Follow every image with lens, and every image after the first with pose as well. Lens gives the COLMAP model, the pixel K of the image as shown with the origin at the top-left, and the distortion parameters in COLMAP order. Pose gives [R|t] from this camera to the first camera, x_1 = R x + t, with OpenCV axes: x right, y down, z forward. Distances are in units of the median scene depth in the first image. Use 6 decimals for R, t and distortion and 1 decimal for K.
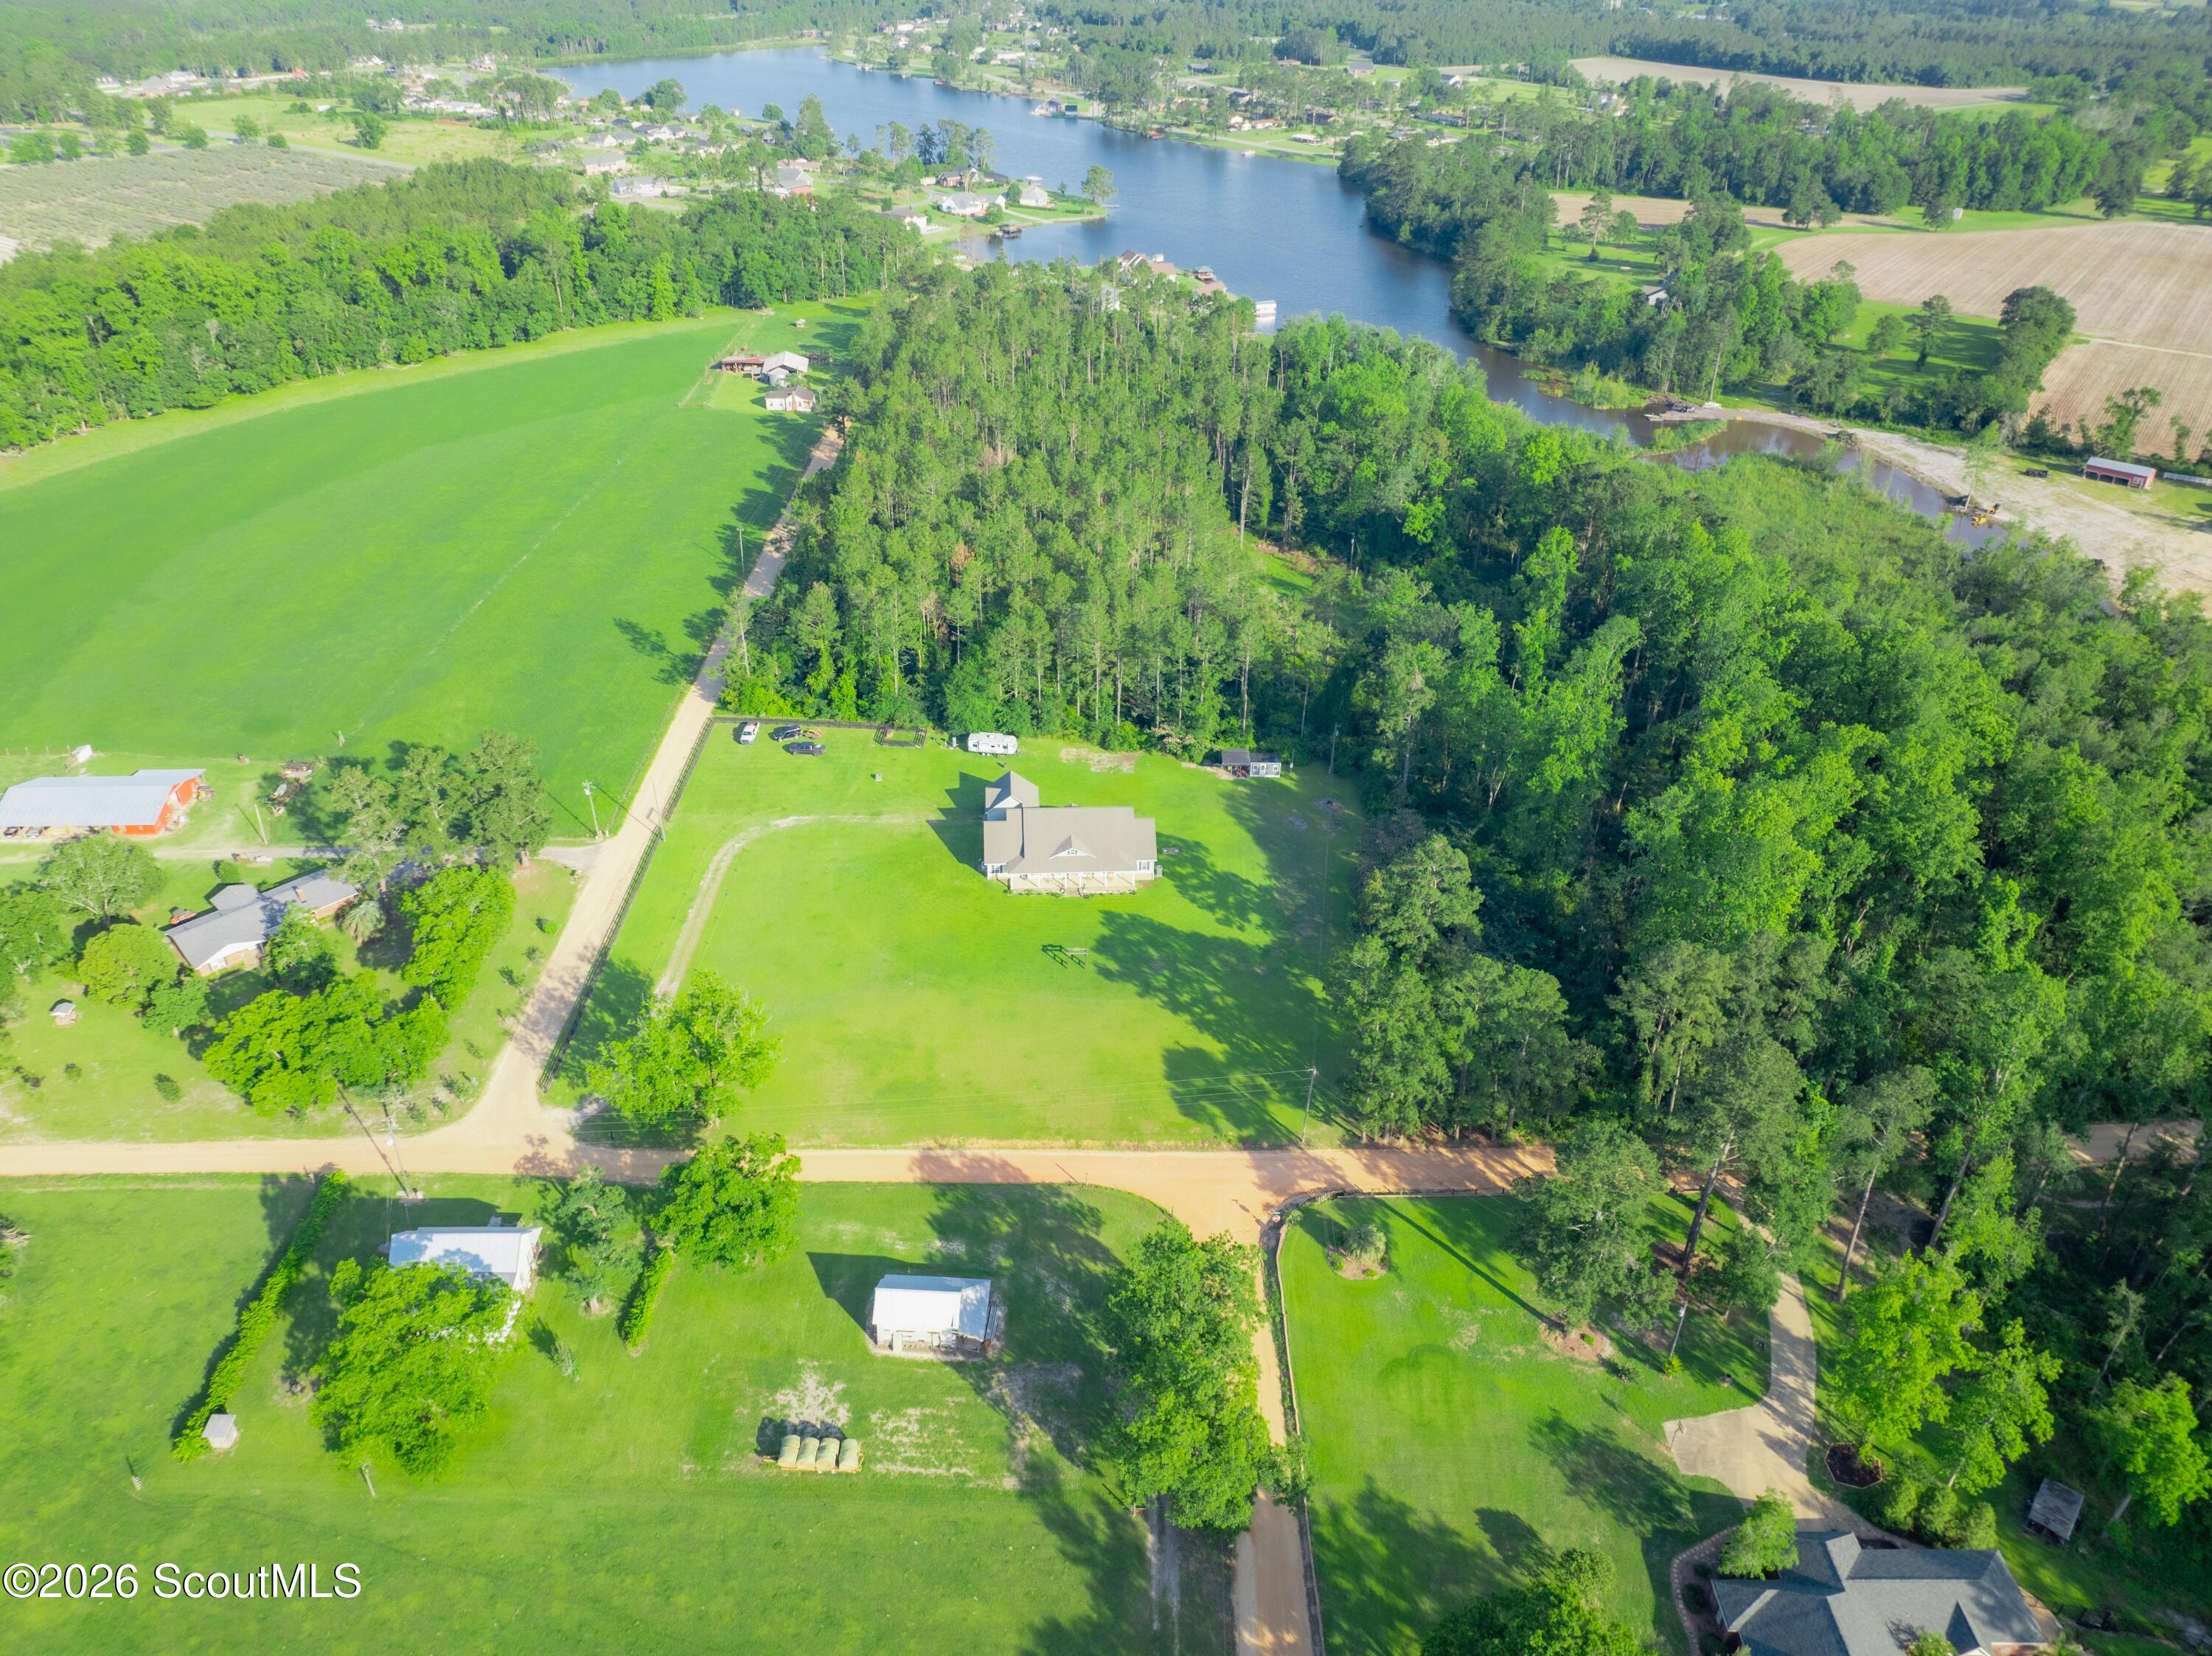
lens RADIAL K [[1550.0, 0, 1091.6], [0, 1550.0, 822.3], [0, 0, 1]] dist [-0.026154, -0.025033]
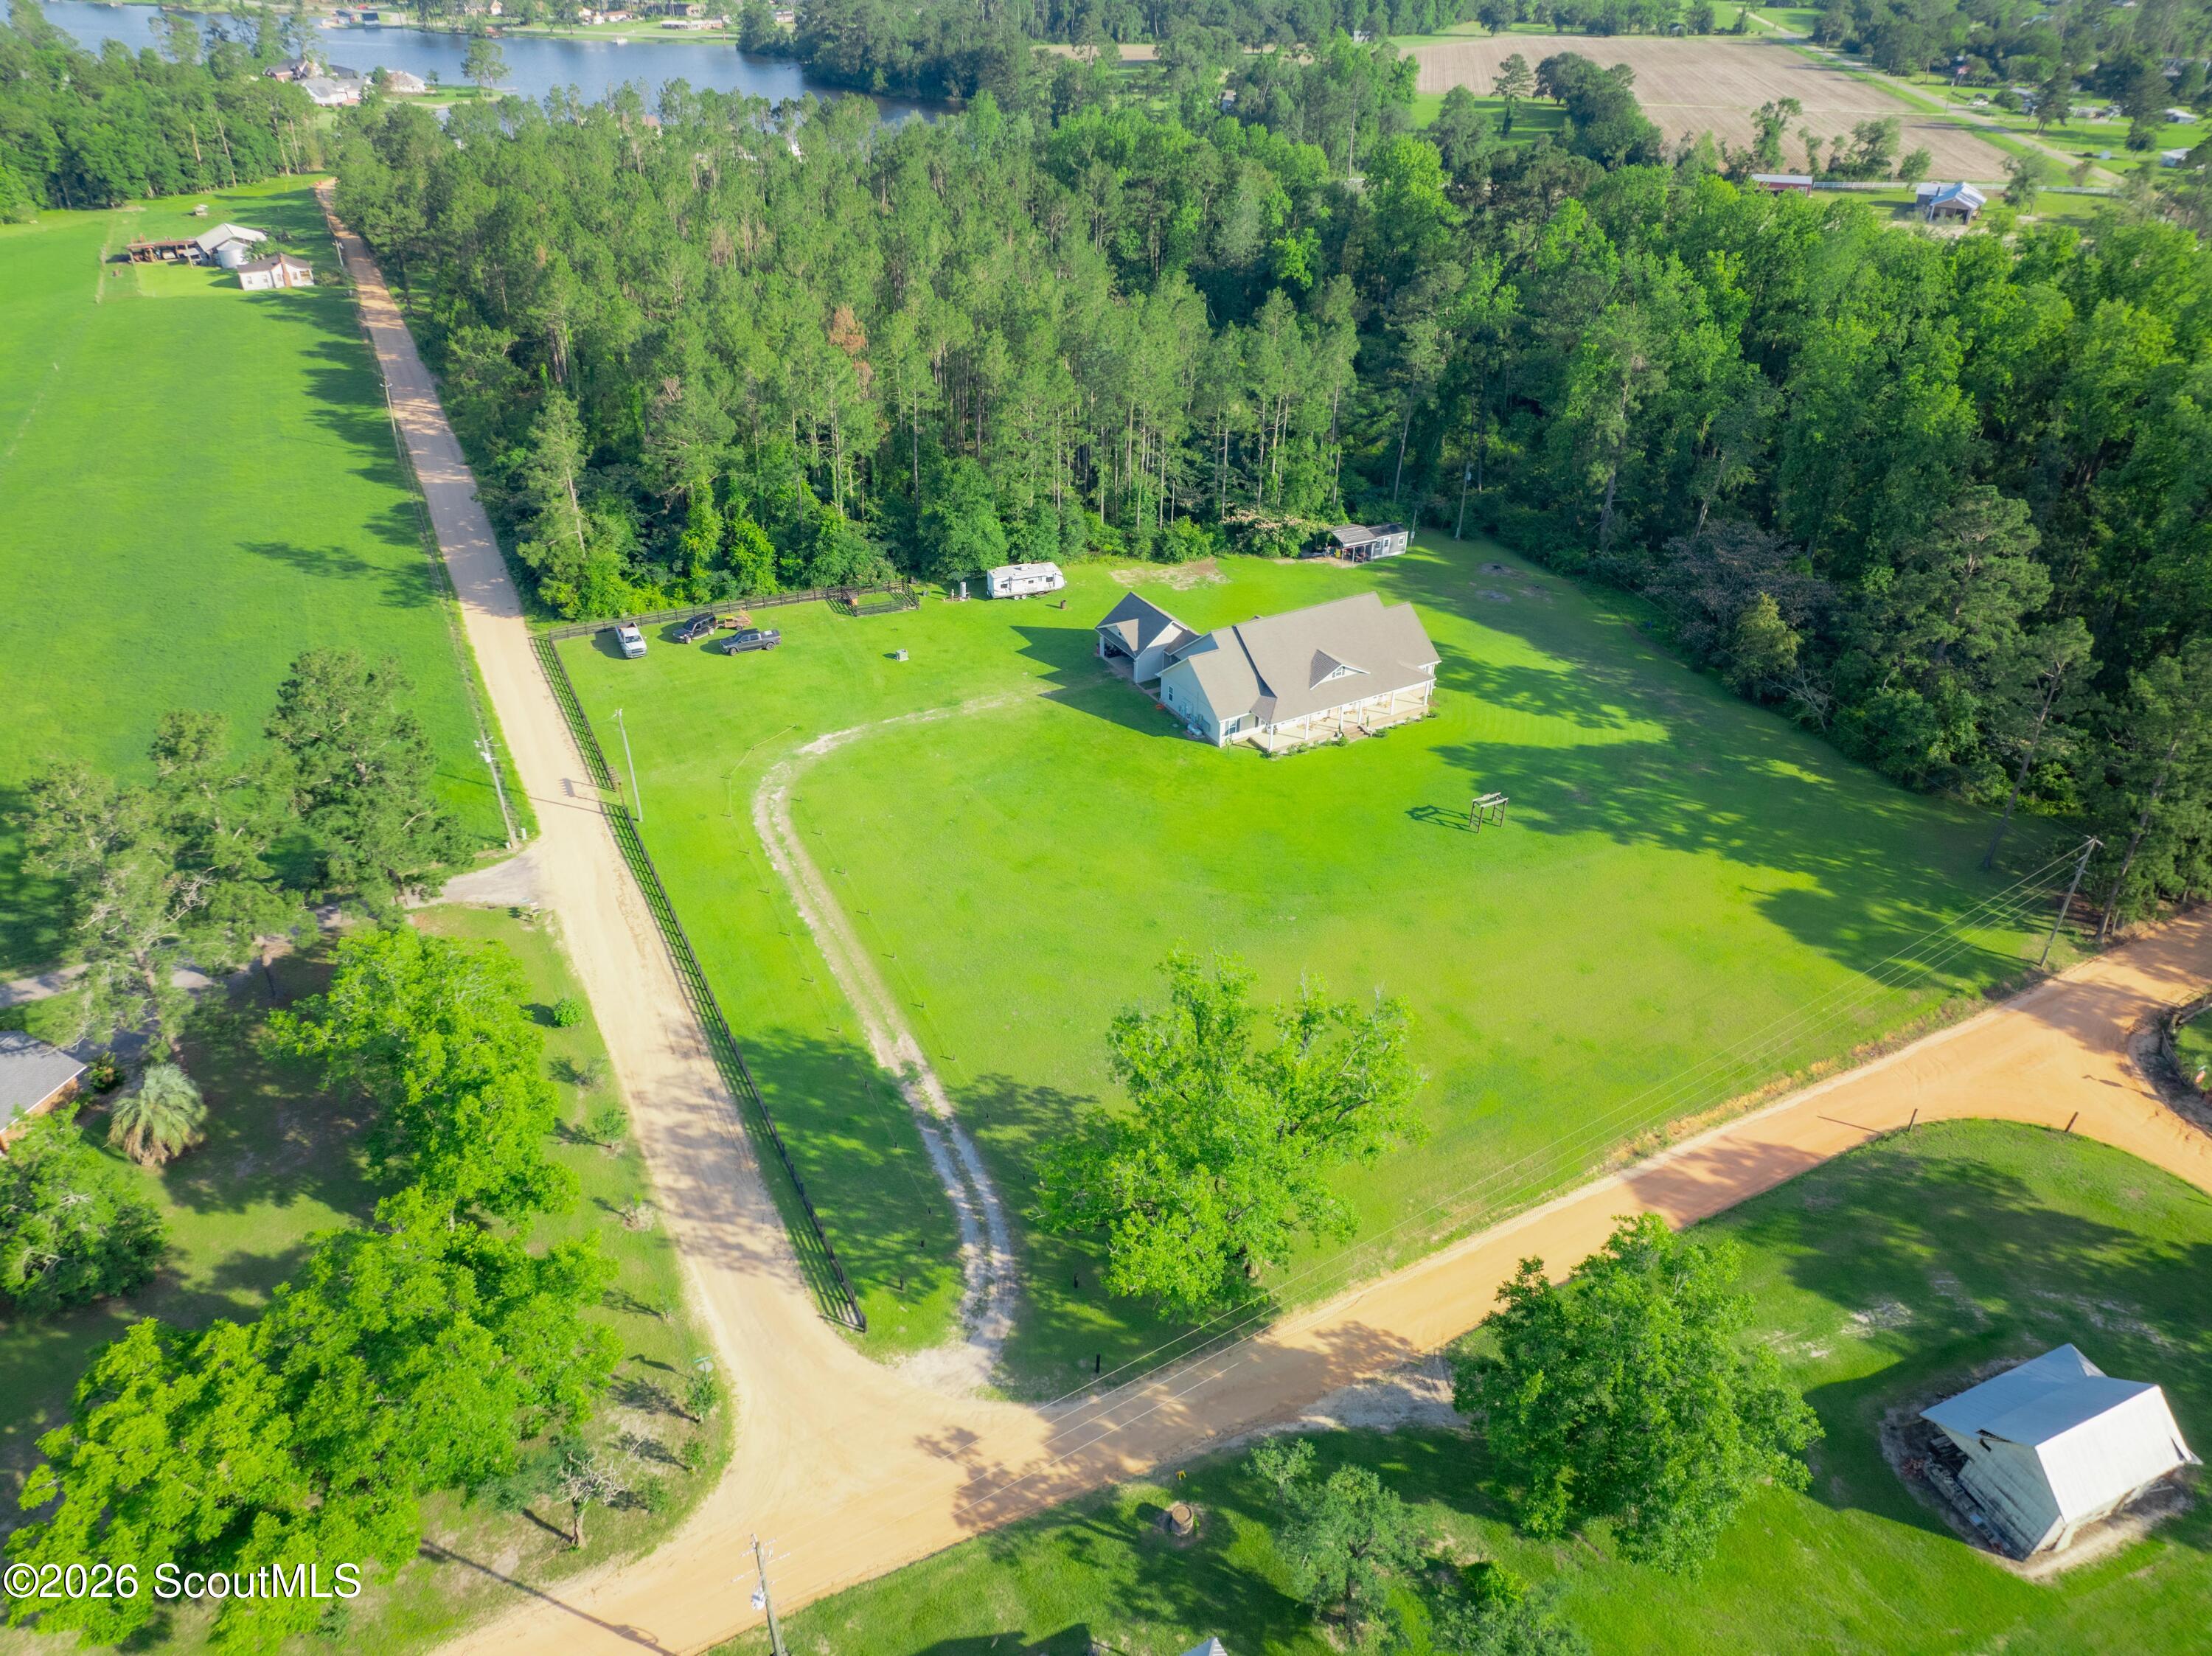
lens RADIAL K [[1531.6, 0, 1095.1], [0, 1531.6, 862.2], [0, 0, 1]] dist [-0.062647, 0.036833]
pose [[0.896196, -0.246823, 0.368662, -0.302287], [0.231189, 0.969032, 0.086768, 0.014757], [-0.378661, 0.007470, 0.925505, 0.405491]]
